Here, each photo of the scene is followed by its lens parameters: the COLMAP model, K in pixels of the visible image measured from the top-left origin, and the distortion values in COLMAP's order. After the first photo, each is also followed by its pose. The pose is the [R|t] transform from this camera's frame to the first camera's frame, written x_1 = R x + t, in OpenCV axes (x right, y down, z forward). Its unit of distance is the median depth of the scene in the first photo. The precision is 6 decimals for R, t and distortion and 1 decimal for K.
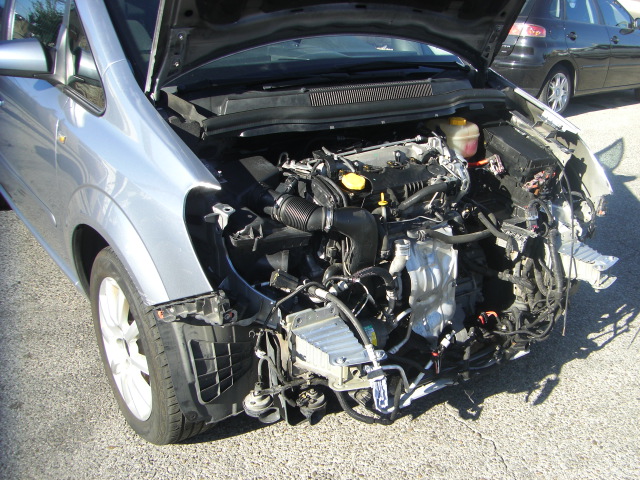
lens RADIAL K [[716.5, 0, 377.8], [0, 716.5, 242.4], [0, 0, 1]] dist [-0.169382, 0.026310]
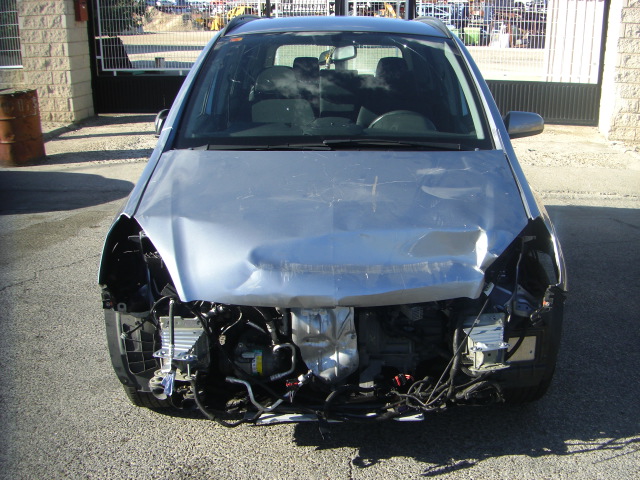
lens RADIAL K [[716.5, 0, 377.8], [0, 716.5, 242.4], [0, 0, 1]] dist [-0.169382, 0.026310]
pose [[0.810097, 0.126750, -0.572432, 0.825050], [-0.189017, 0.980682, -0.050348, -0.040327], [0.554992, 0.148986, 0.818405, 0.095498]]
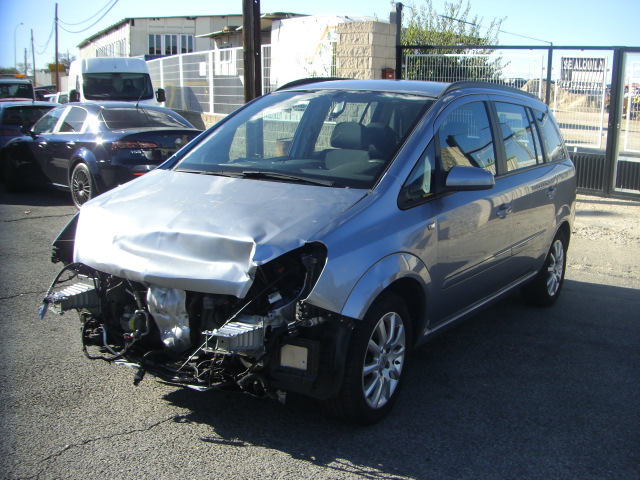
lens RADIAL K [[685.2, 0, 320.4], [0, 685.2, 223.9], [0, 0, 1]] dist [-0.160725, 0.002616]
pose [[0.363605, 0.130011, -0.922436, 1.559641], [-0.360120, 0.932847, -0.010473, -0.214394], [0.859130, 0.335996, 0.386008, 0.704117]]
